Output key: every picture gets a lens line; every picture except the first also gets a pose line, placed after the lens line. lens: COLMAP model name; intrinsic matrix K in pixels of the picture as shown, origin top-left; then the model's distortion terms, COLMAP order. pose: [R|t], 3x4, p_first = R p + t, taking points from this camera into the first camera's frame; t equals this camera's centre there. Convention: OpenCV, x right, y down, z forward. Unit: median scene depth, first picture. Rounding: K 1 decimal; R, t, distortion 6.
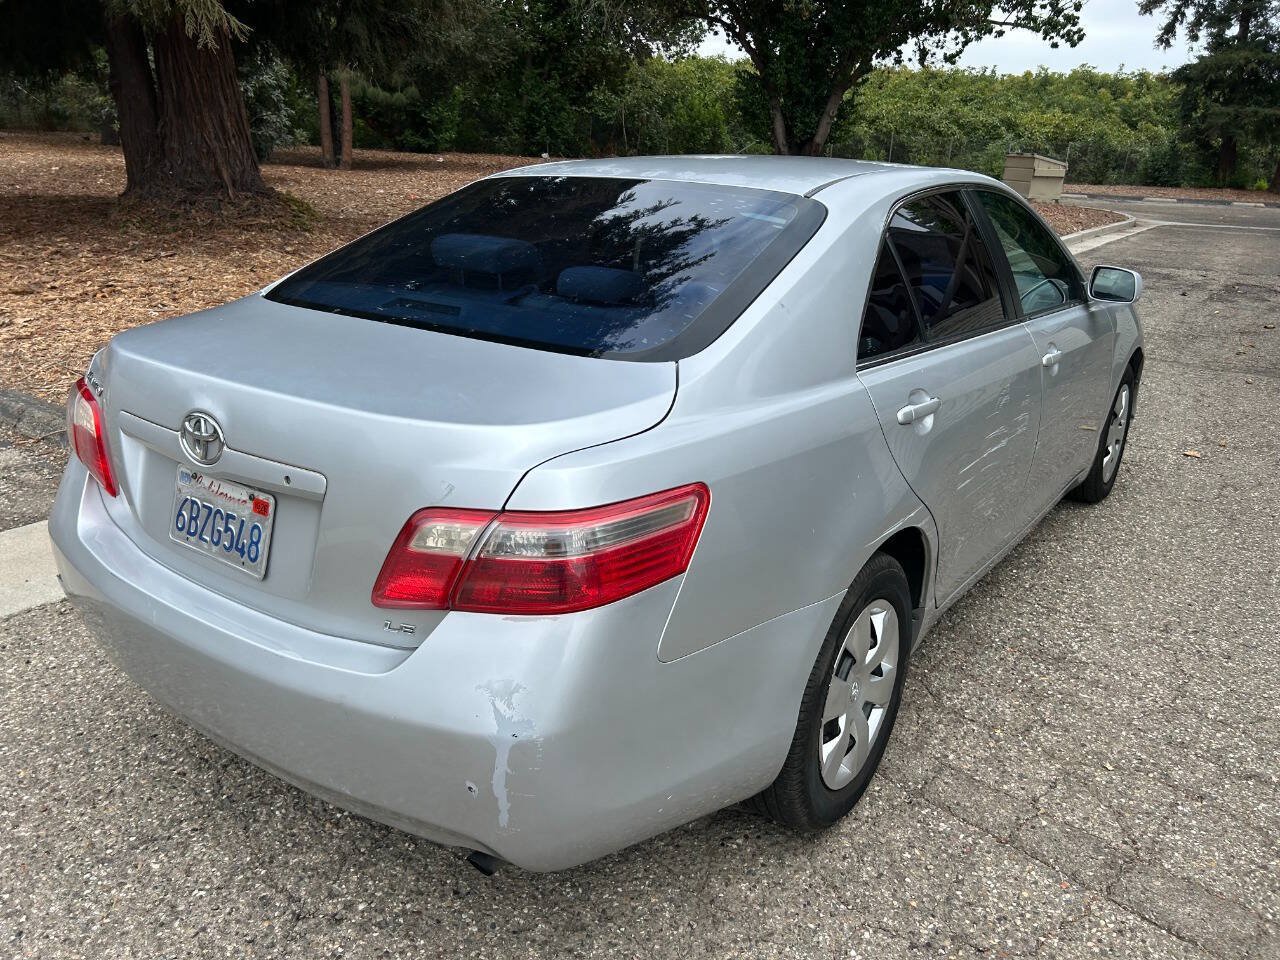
lens RADIAL K [[970.8, 0, 636.4], [0, 970.8, 485.9], [0, 0, 1]] dist [0.048612, -0.057212]
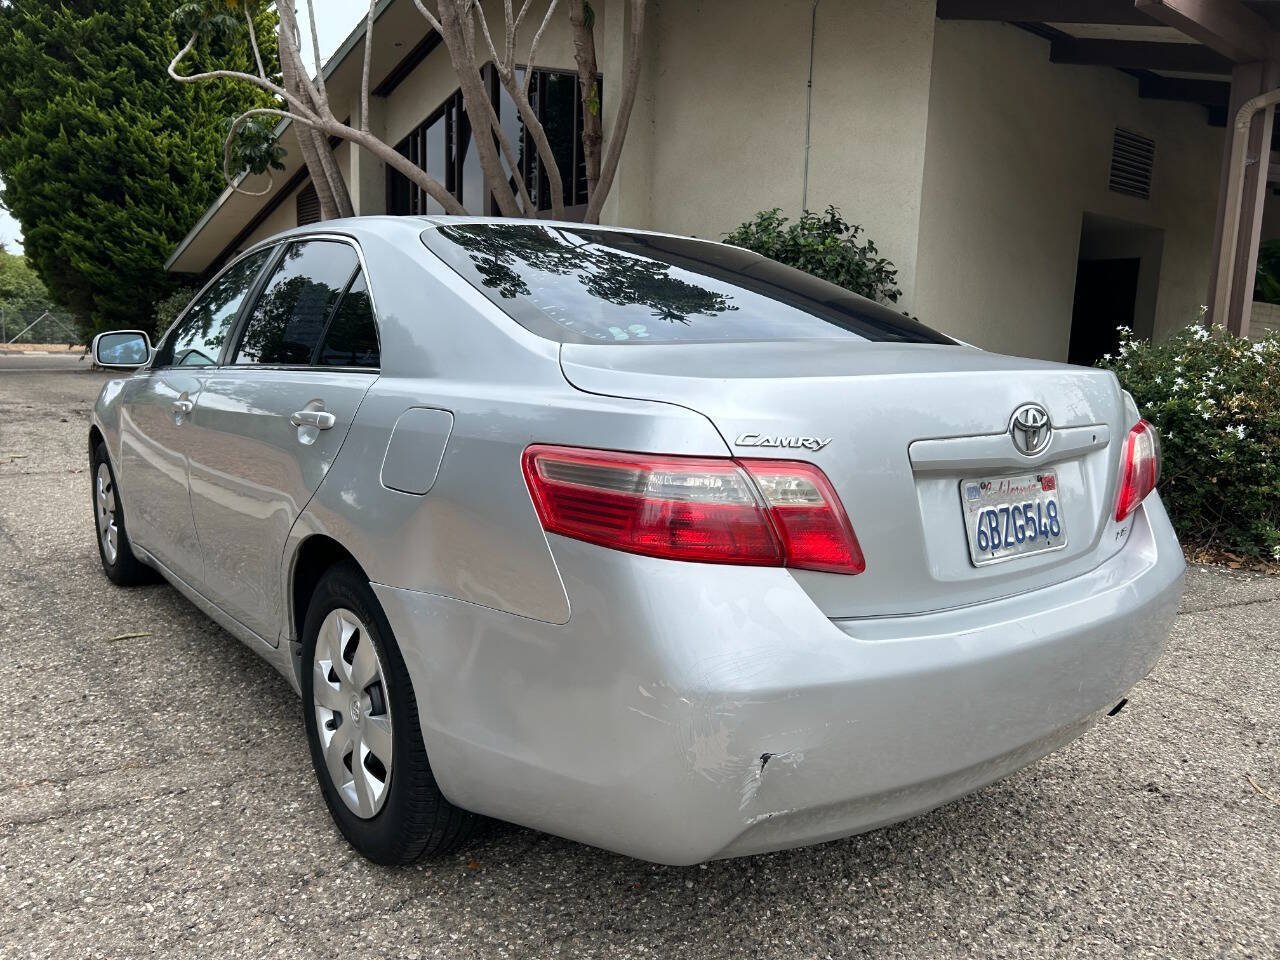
lens RADIAL K [[970.8, 0, 631.0], [0, 970.8, 491.9], [0, 0, 1]] dist [0.048612, -0.057212]
pose [[0.295317, -0.173155, 0.939577, -1.188838], [0.304025, 0.949350, 0.079398, -0.150805], [-0.905735, 0.262208, 0.333003, 0.824082]]
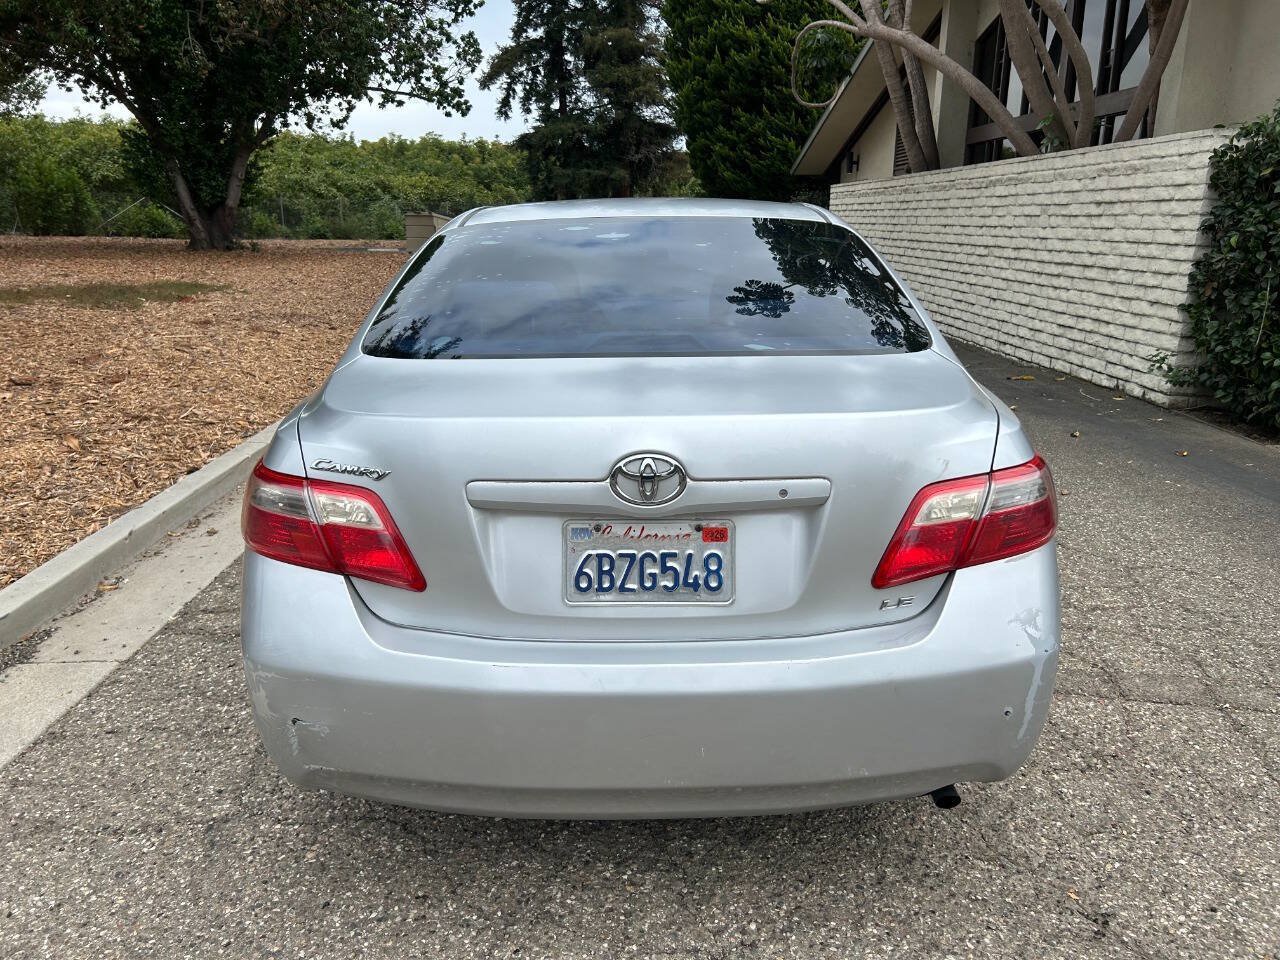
lens RADIAL K [[970.8, 0, 636.5], [0, 970.8, 487.2], [0, 0, 1]] dist [0.048612, -0.057212]
pose [[0.814418, -0.186297, 0.549561, -0.768207], [0.217358, 0.976053, 0.008761, -0.040295], [-0.538032, 0.112316, 0.835408, 0.160078]]
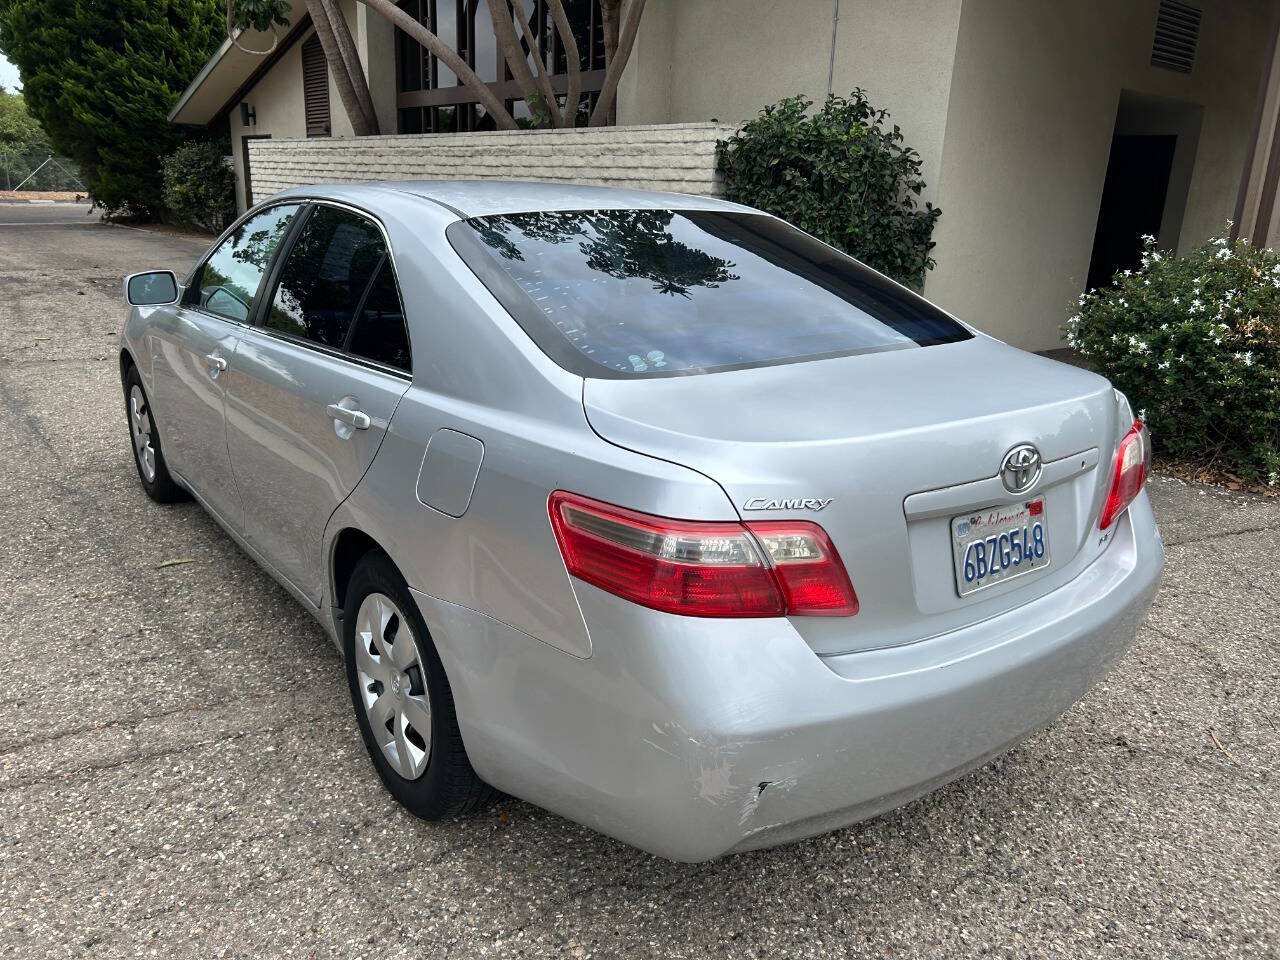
lens RADIAL K [[970.8, 0, 631.6], [0, 970.8, 481.0], [0, 0, 1]] dist [0.048612, -0.057212]
pose [[0.310630, -0.299302, 0.902179, -1.215142], [0.294534, 0.932725, 0.208024, -0.302444], [-0.903747, 0.201104, 0.377887, 0.768798]]
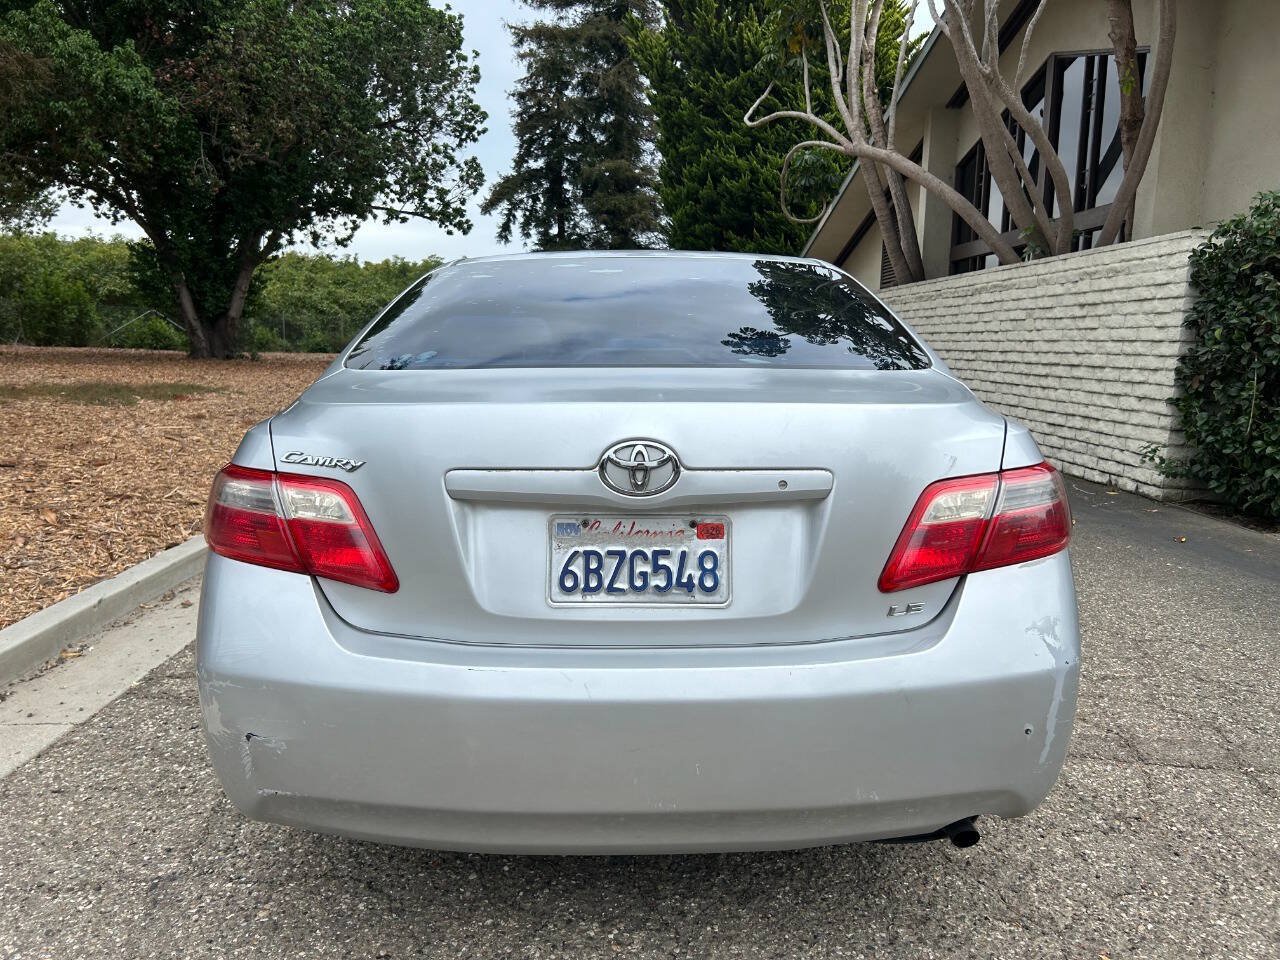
lens RADIAL K [[970.8, 0, 642.2], [0, 970.8, 487.9], [0, 0, 1]] dist [0.048612, -0.057212]
pose [[0.808151, -0.112084, 0.578211, -0.755730], [0.210331, 0.971913, -0.105572, 0.051319], [-0.550138, 0.206934, 0.809028, 0.212021]]
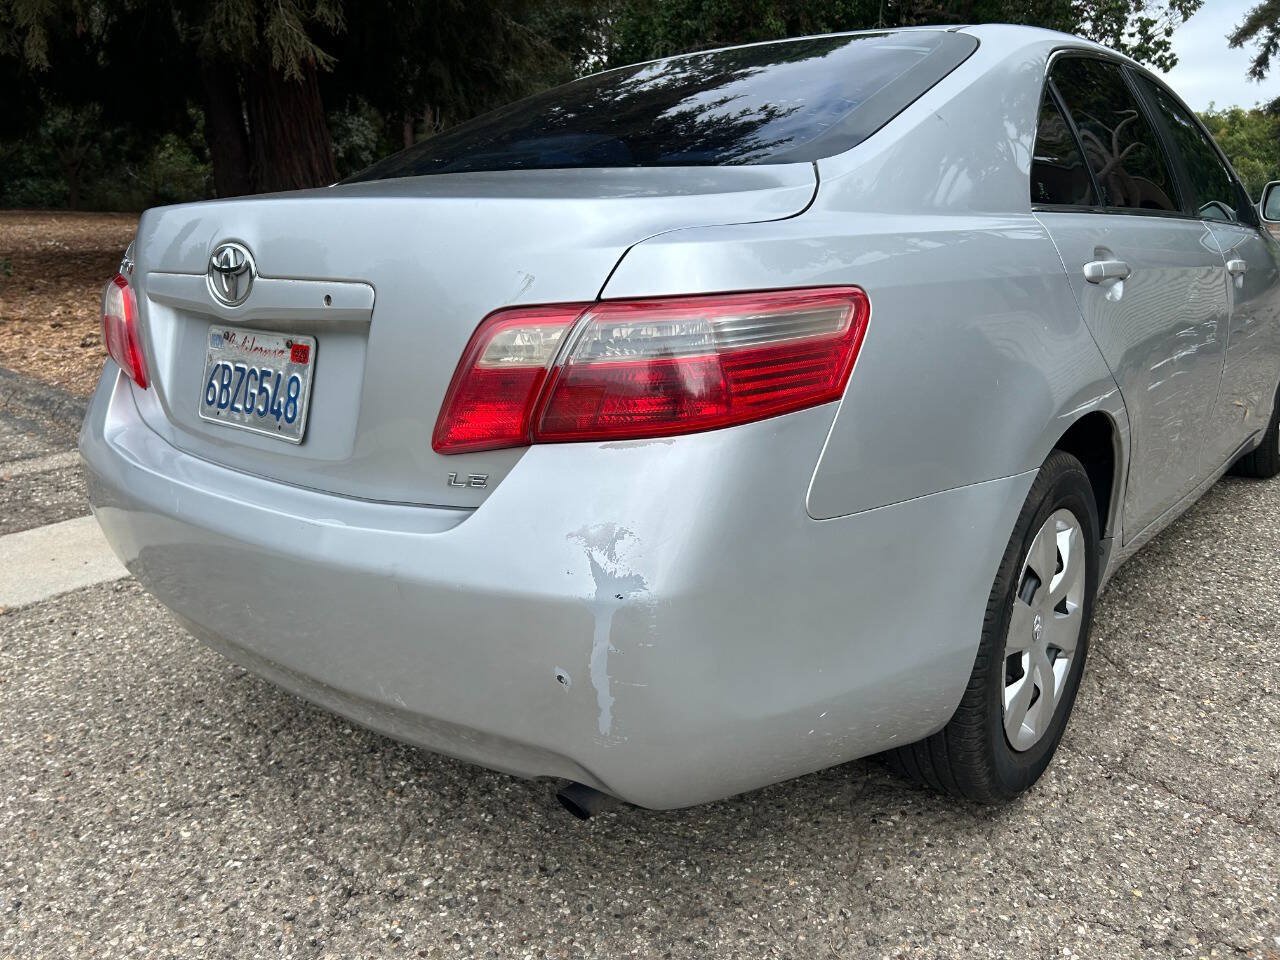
lens RADIAL K [[970.8, 0, 636.0], [0, 970.8, 484.1], [0, 0, 1]] dist [0.048612, -0.057212]
pose [[0.996281, -0.020348, -0.083727, -0.032784], [0.014715, 0.997621, -0.067355, 0.145887], [0.084899, 0.065872, 0.994210, 0.177537]]
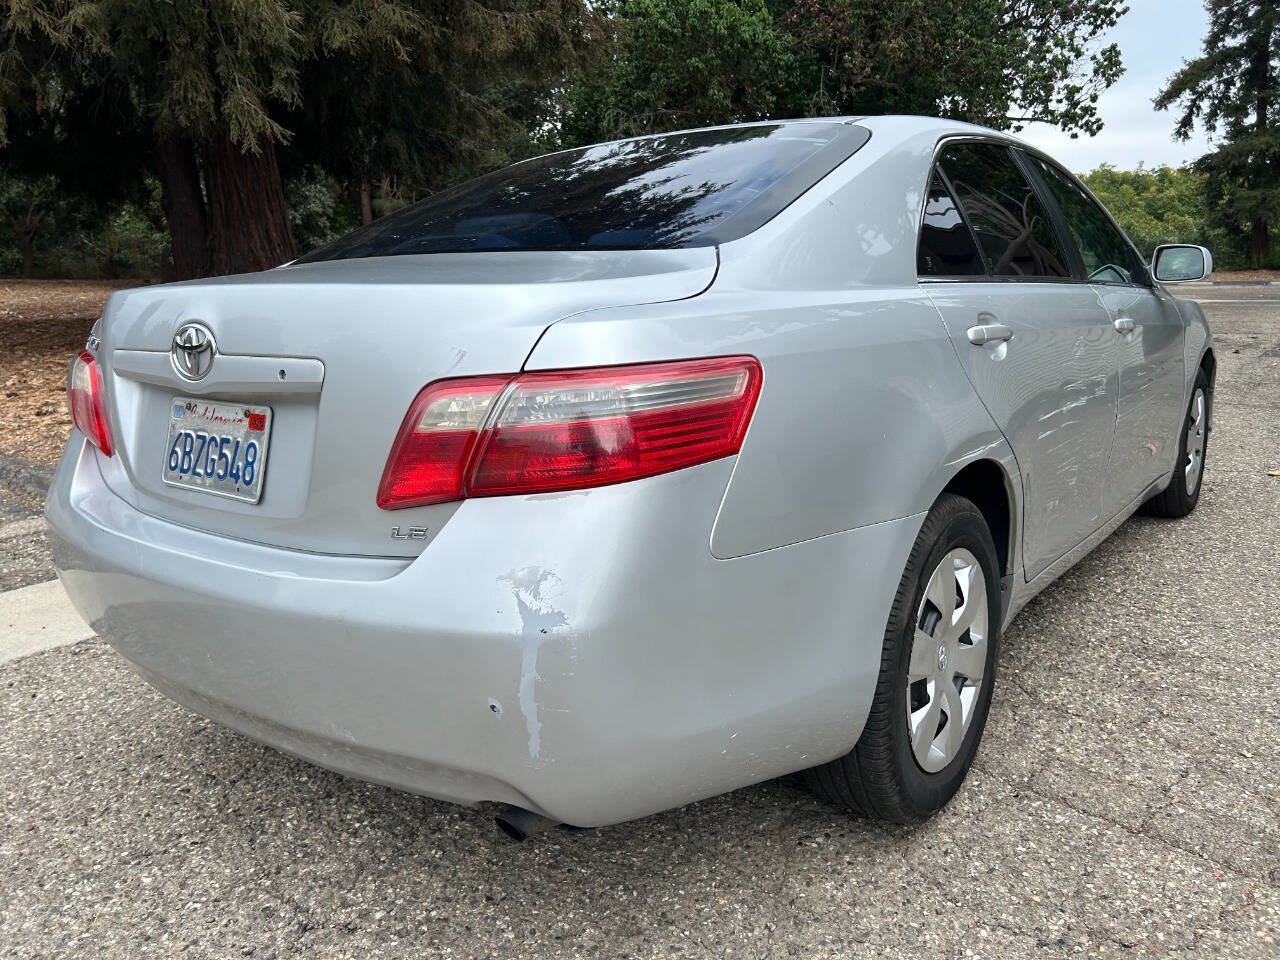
lens RADIAL K [[970.8, 0, 637.8], [0, 970.8, 483.6], [0, 0, 1]] dist [0.048612, -0.057212]
pose [[0.998014, -0.046621, -0.042365, -0.002354], [0.041081, 0.991512, -0.123354, 0.156419], [0.047756, 0.121369, 0.991458, 0.109876]]
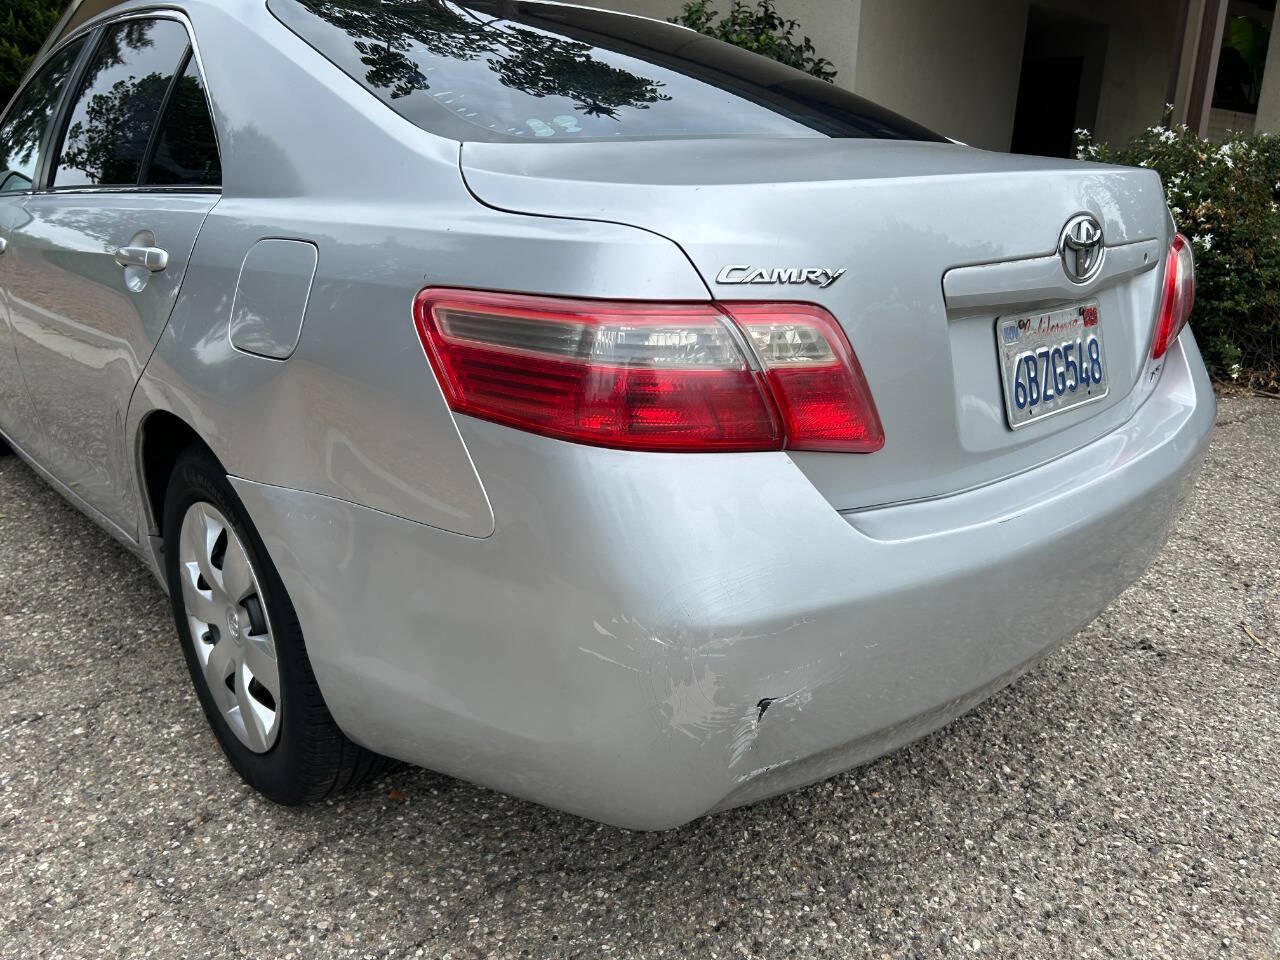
lens RADIAL K [[970.8, 0, 630.0], [0, 970.8, 475.4], [0, 0, 1]] dist [0.048612, -0.057212]
pose [[0.216058, -0.329369, 0.919149, -1.012270], [0.325618, 0.911798, 0.250194, -0.153235], [-0.920484, 0.245236, 0.304250, 0.889340]]
